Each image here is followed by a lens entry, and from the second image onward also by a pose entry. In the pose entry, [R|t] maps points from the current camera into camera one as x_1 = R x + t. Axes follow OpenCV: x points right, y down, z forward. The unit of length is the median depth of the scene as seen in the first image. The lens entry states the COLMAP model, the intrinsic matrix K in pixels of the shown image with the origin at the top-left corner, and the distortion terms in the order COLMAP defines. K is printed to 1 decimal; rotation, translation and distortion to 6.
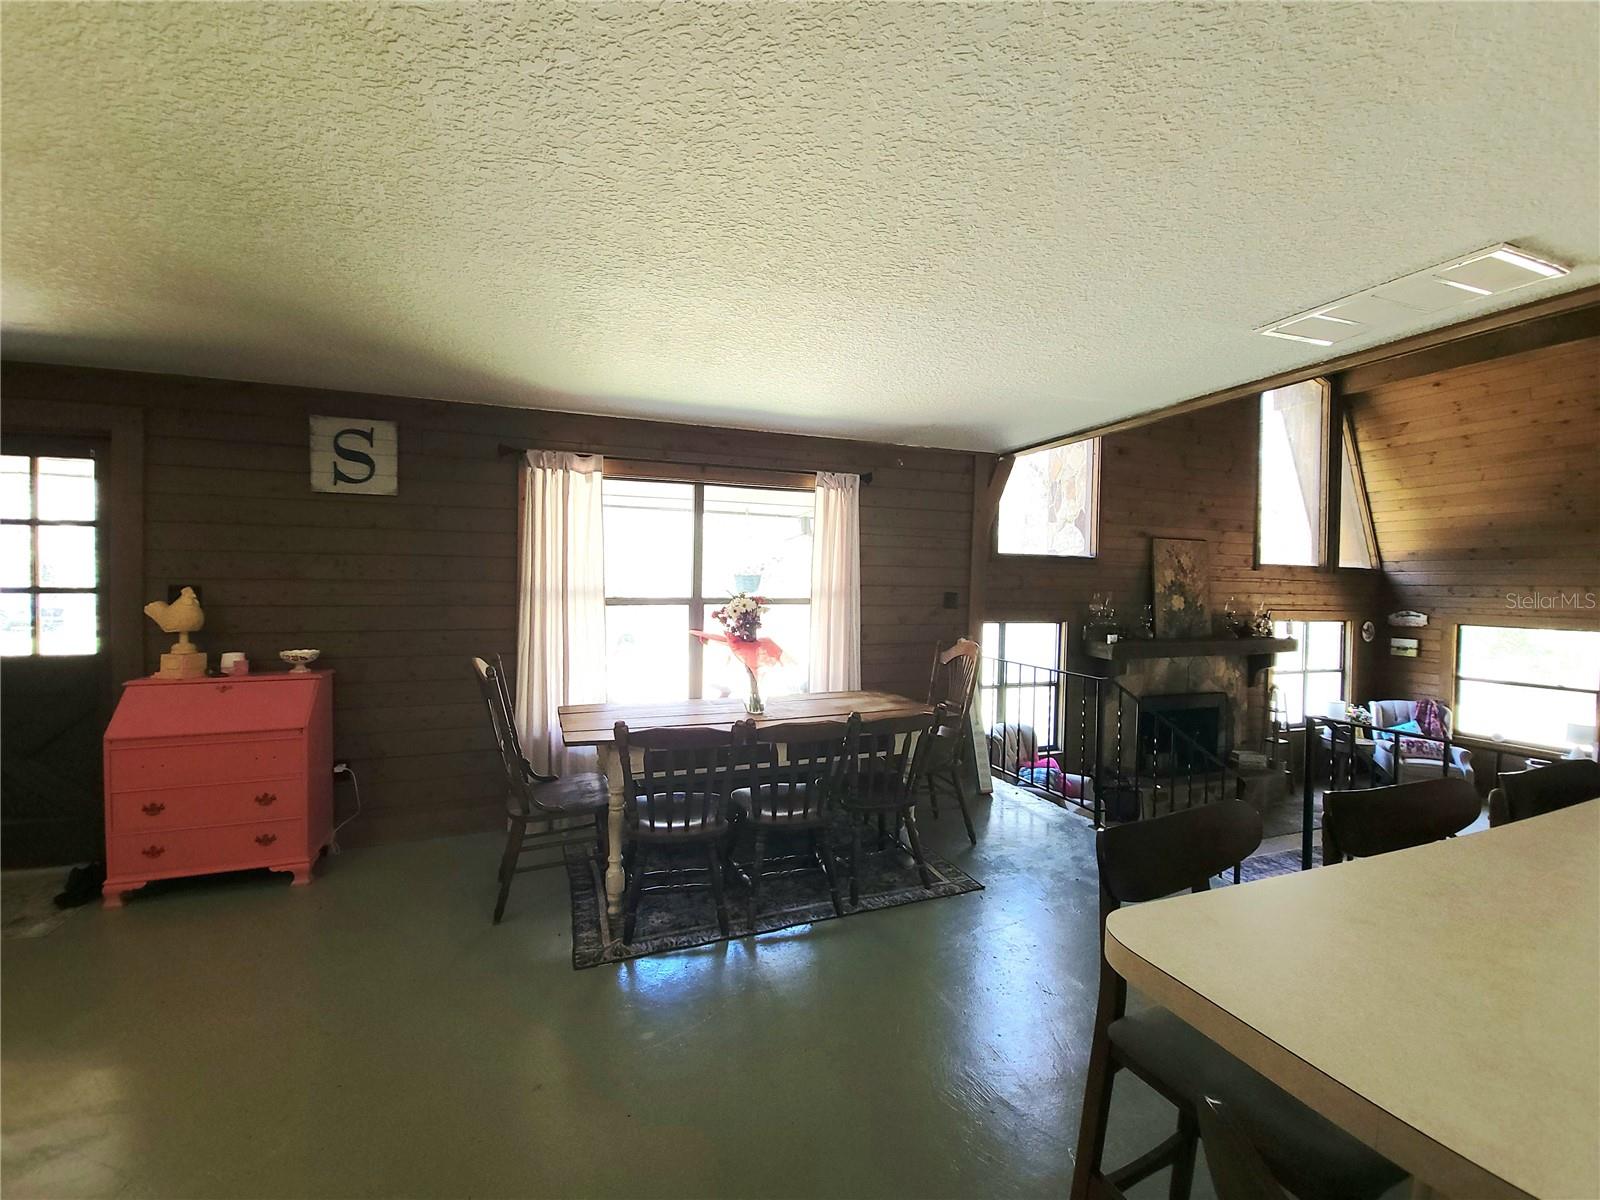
lens RADIAL K [[648.4, 0, 800.0], [0, 648.4, 600.0], [0, 0, 1]] dist [-0.000794, 0.000003]
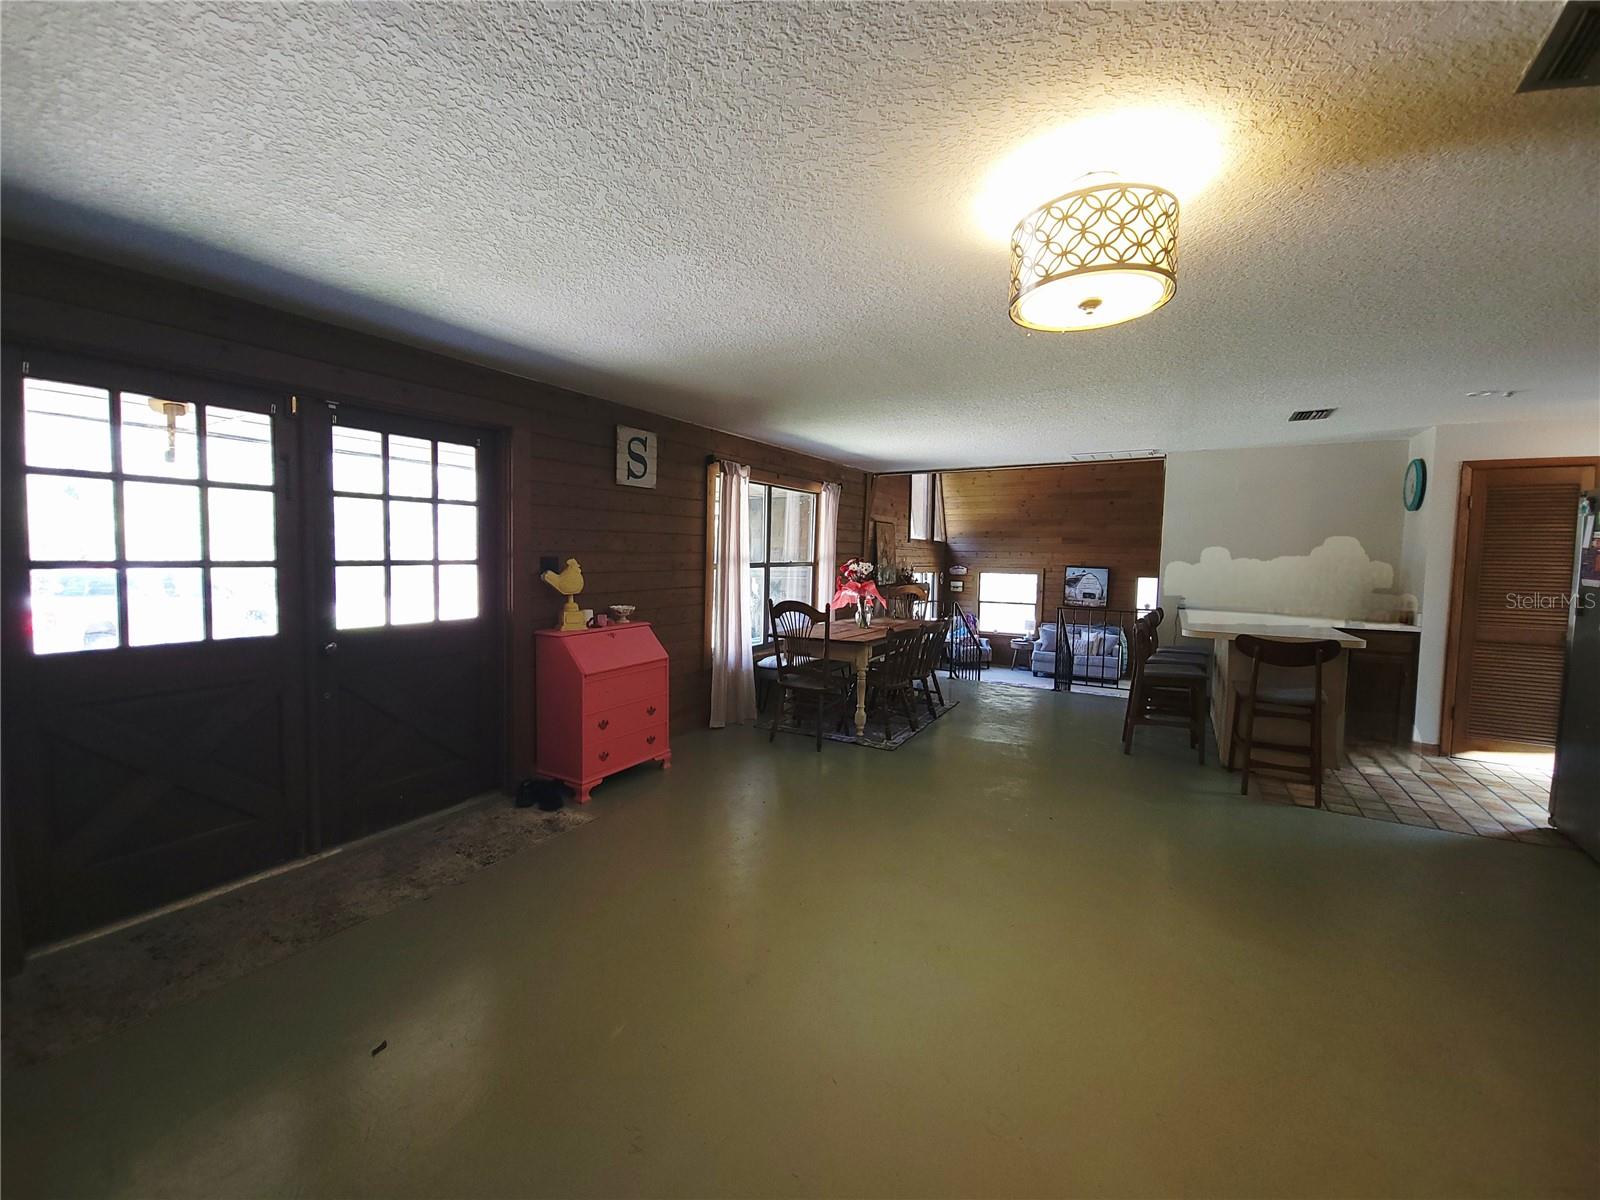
lens RADIAL K [[648.4, 0, 800.0], [0, 648.4, 600.0], [0, 0, 1]] dist [-0.000794, 0.000003]
pose [[0.773134, -0.049067, 0.632341, -1.251964], [0.013196, 0.998032, 0.061309, -0.009765], [-0.634105, -0.039056, 0.772260, -0.234064]]
